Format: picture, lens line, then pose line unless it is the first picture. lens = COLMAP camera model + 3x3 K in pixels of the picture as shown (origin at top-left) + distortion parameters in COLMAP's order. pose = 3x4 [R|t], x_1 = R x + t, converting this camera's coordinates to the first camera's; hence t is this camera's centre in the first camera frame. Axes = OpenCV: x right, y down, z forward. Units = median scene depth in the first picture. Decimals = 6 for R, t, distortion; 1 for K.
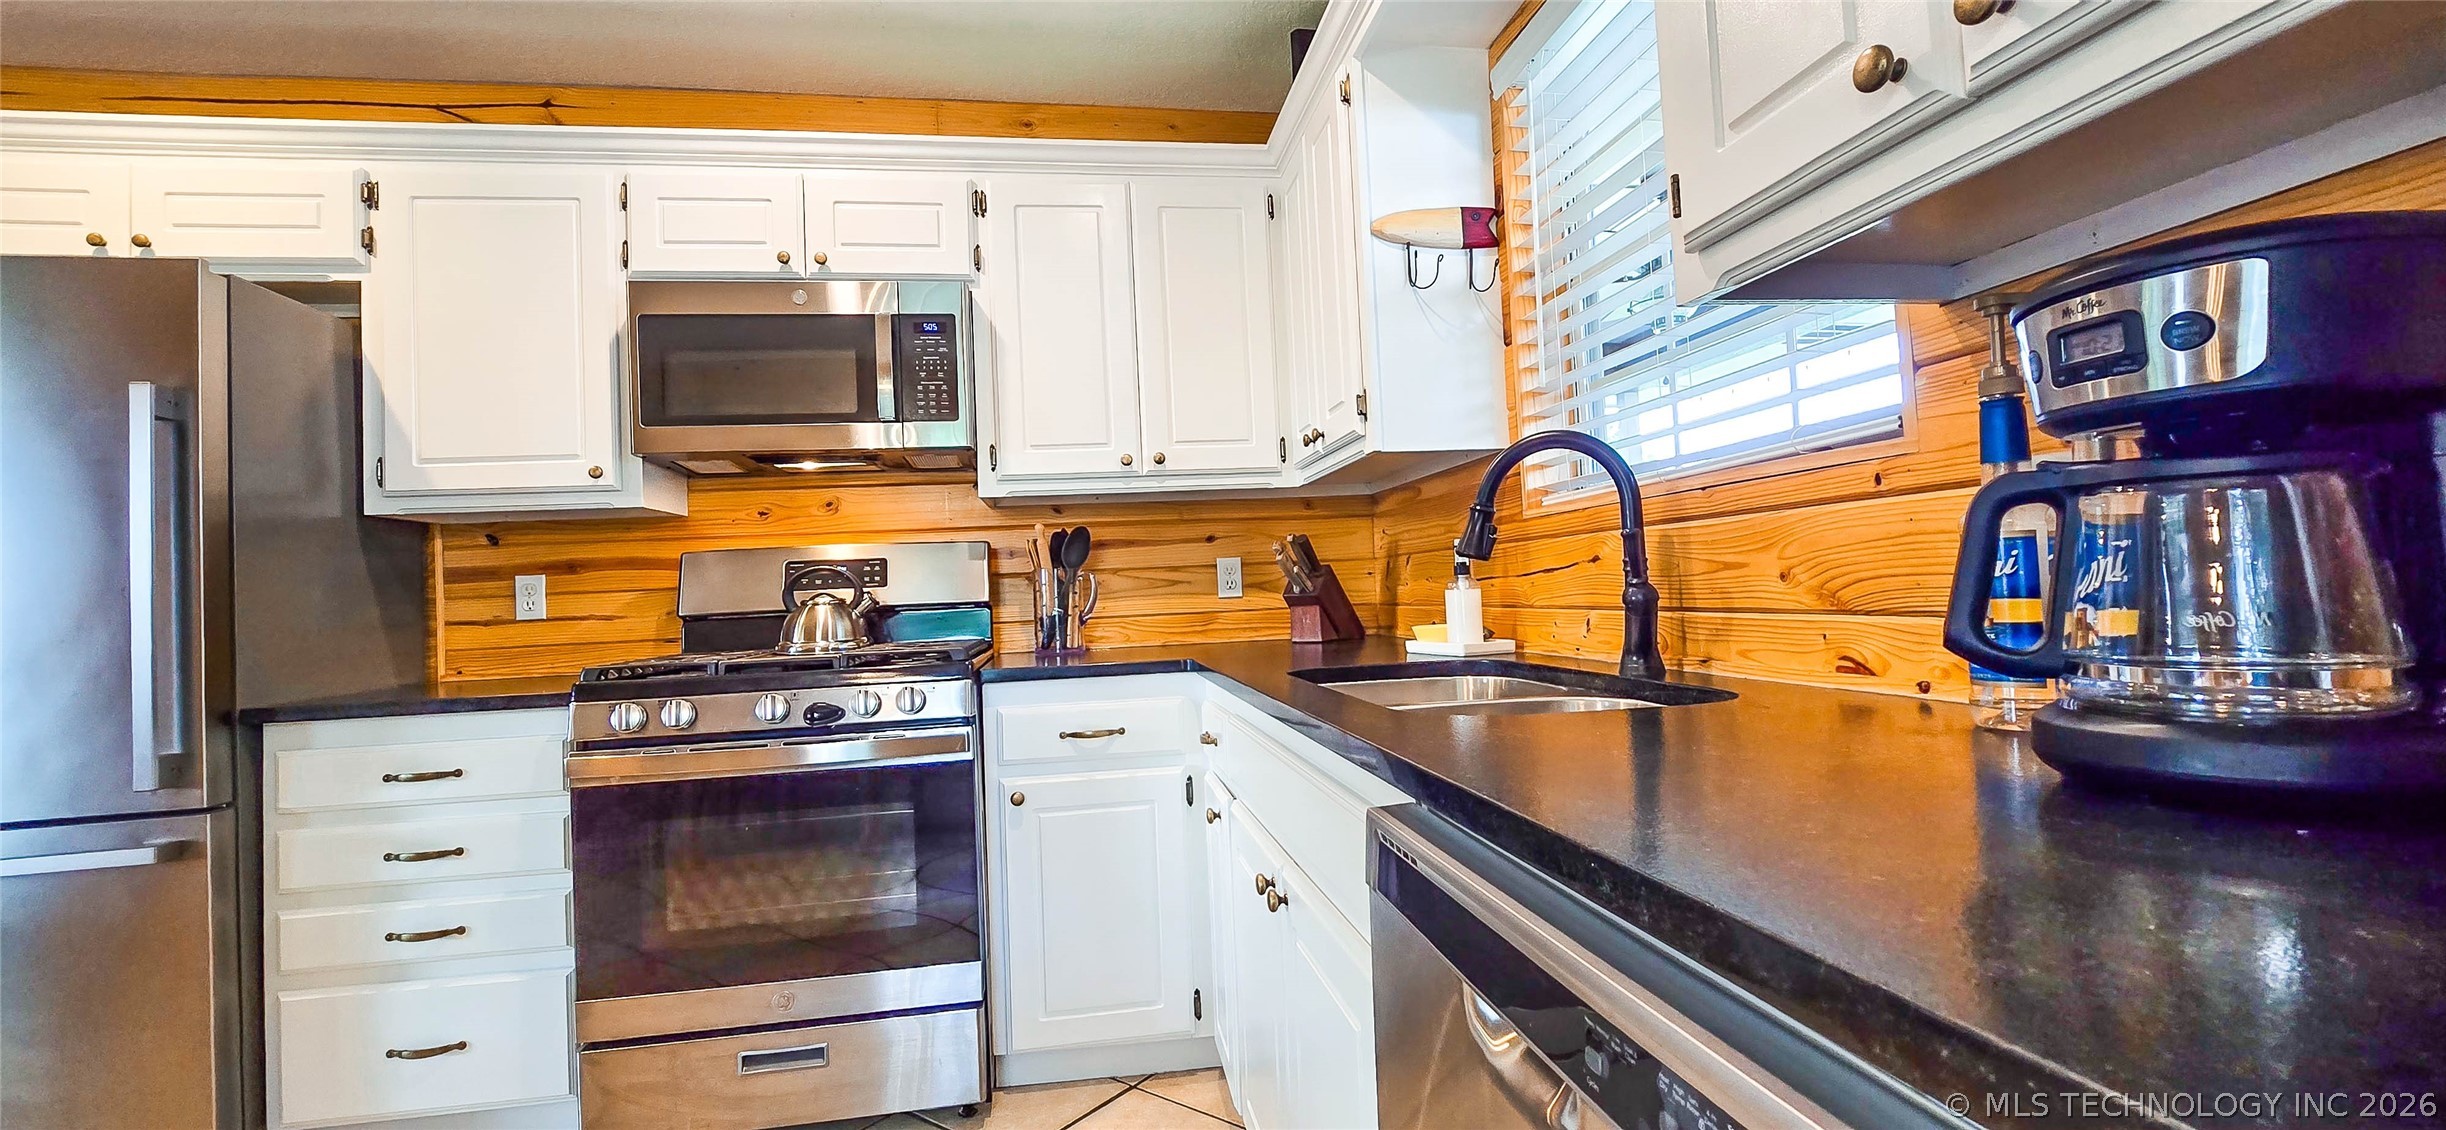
lens RADIAL K [[999.2, 0, 1224.3], [0, 999.2, 552.6], [0, 0, 1]] dist [-0.006124, 0.000867]
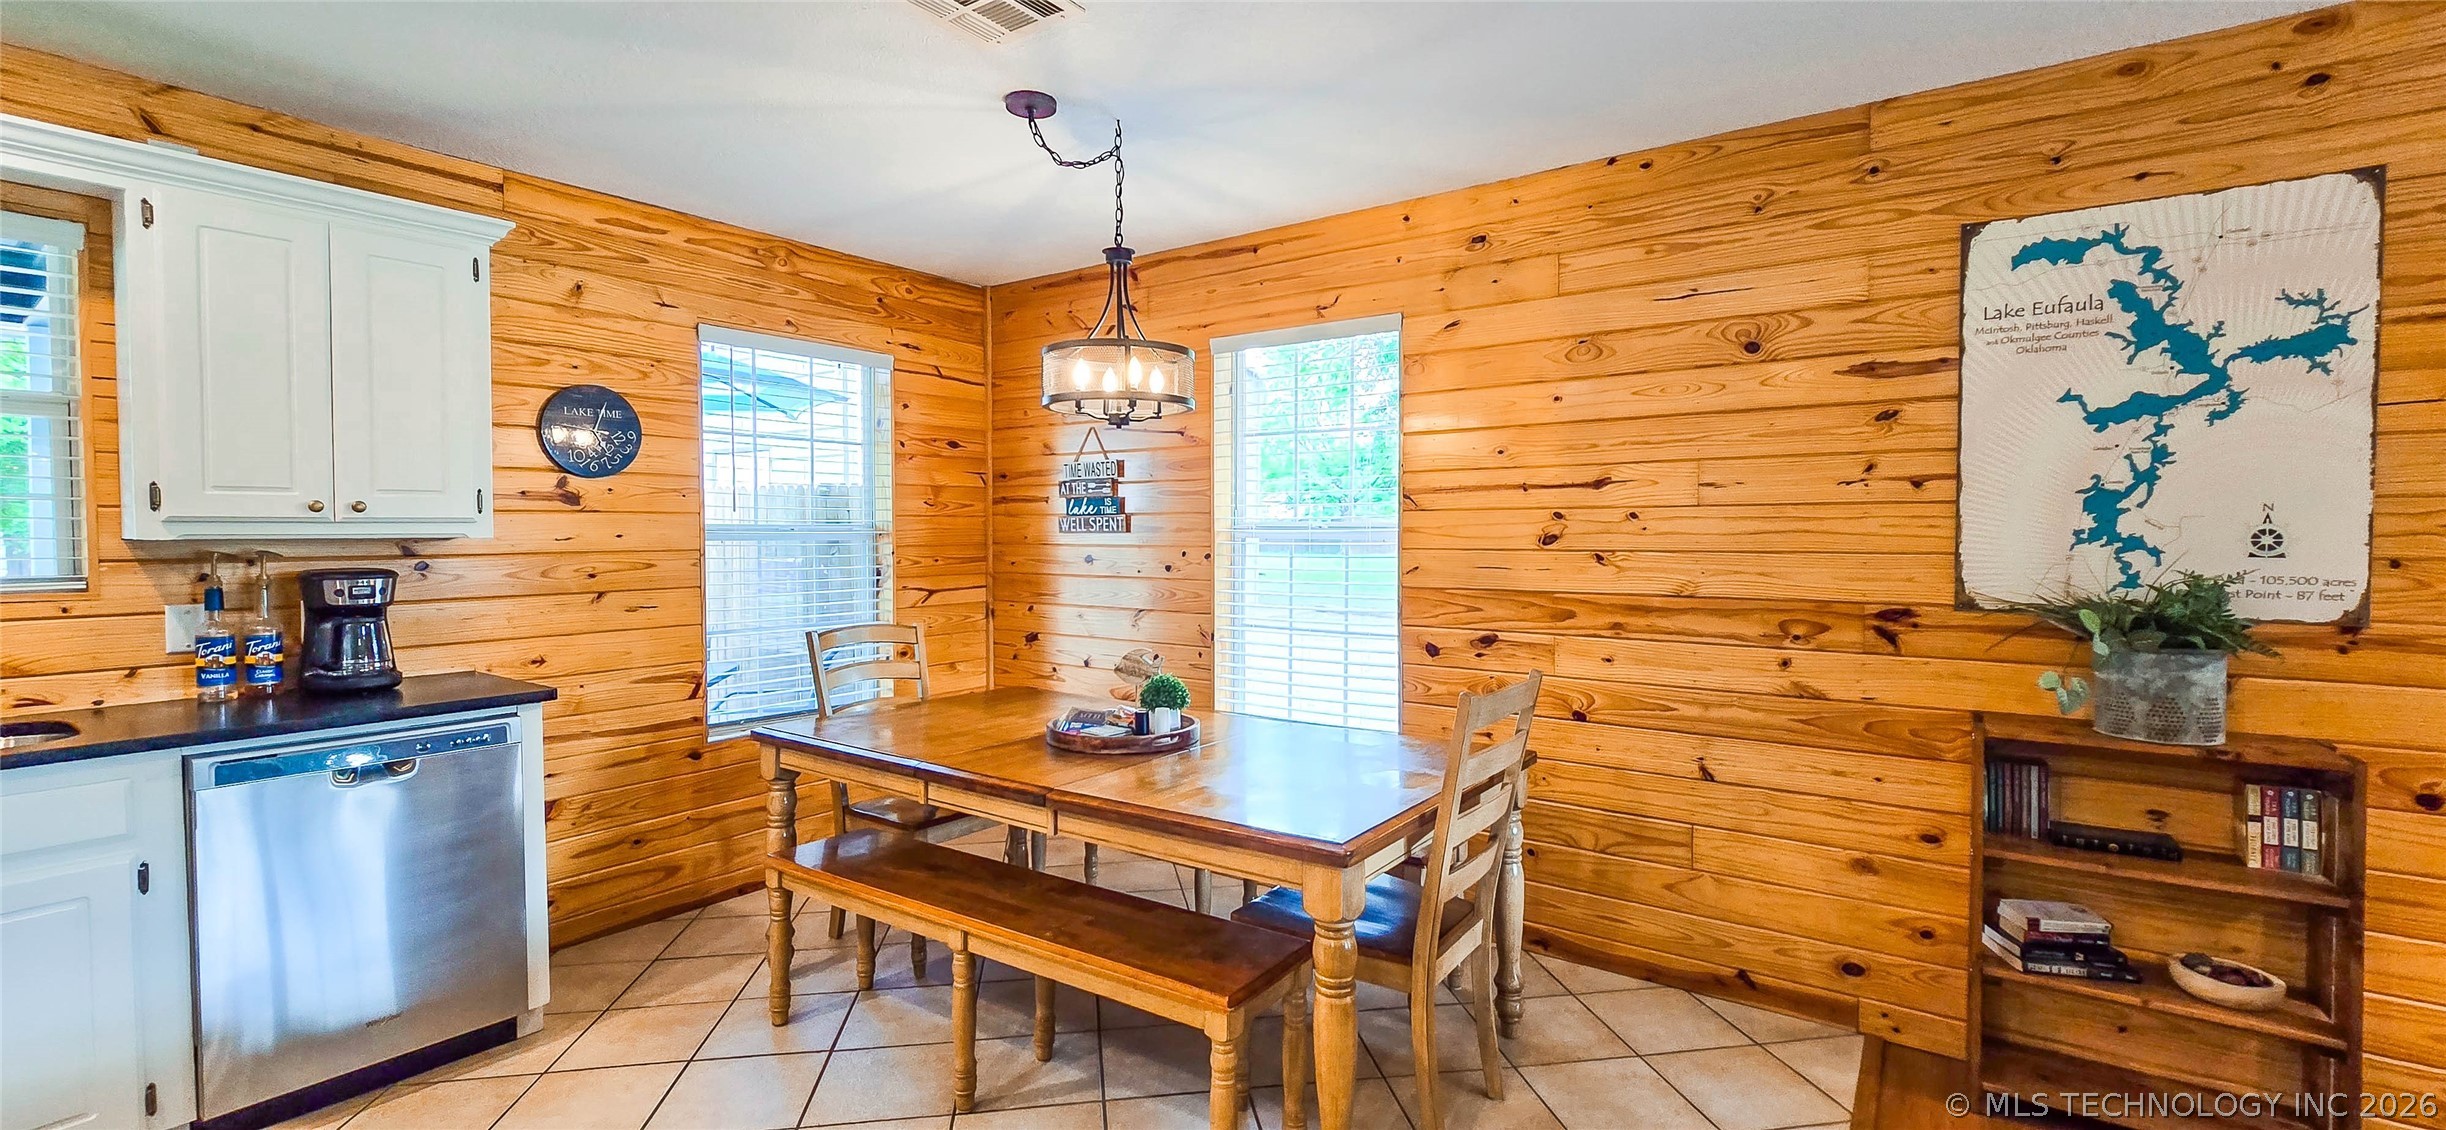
lens RADIAL K [[999.2, 0, 1226.3], [0, 999.2, 553.6], [0, 0, 1]] dist [-0.006124, 0.000867]
pose [[-0.708032, 0.027470, 0.705646, -1.235725], [0.007126, 0.999470, -0.031758, -0.052348], [-0.706145, -0.017457, -0.707852, 0.355456]]
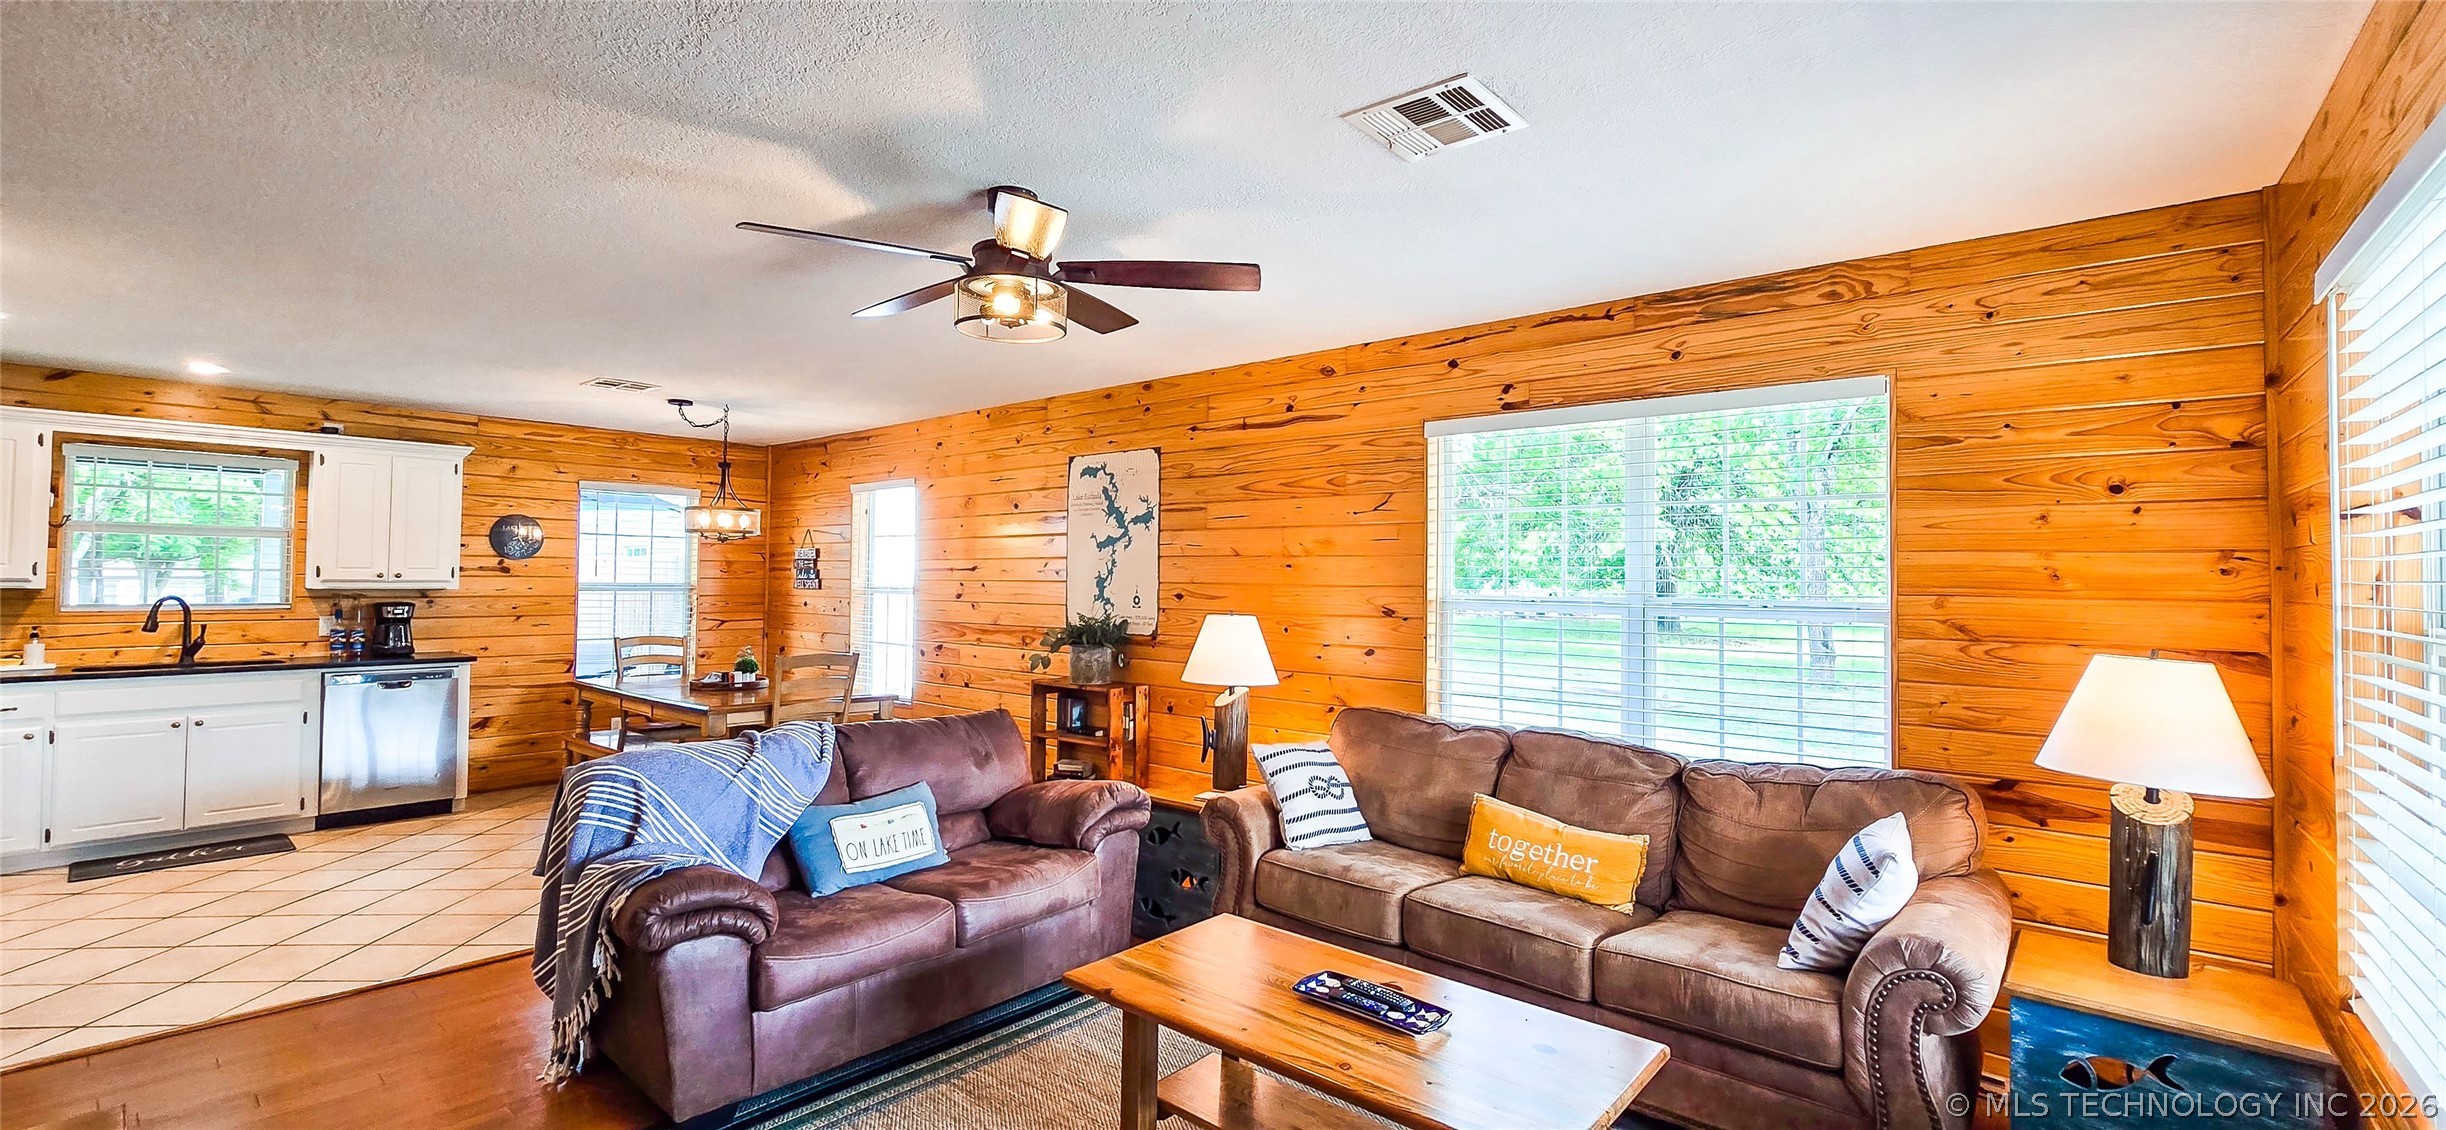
lens RADIAL K [[999.2, 0, 1222.5], [0, 999.2, 554.5], [0, 0, 1]] dist [-0.006124, 0.000867]
pose [[-0.644758, 0.057490, 0.762222, -3.094114], [-0.009469, 0.996490, -0.083170, -0.006451], [-0.764328, -0.060842, -0.641951, 0.283329]]
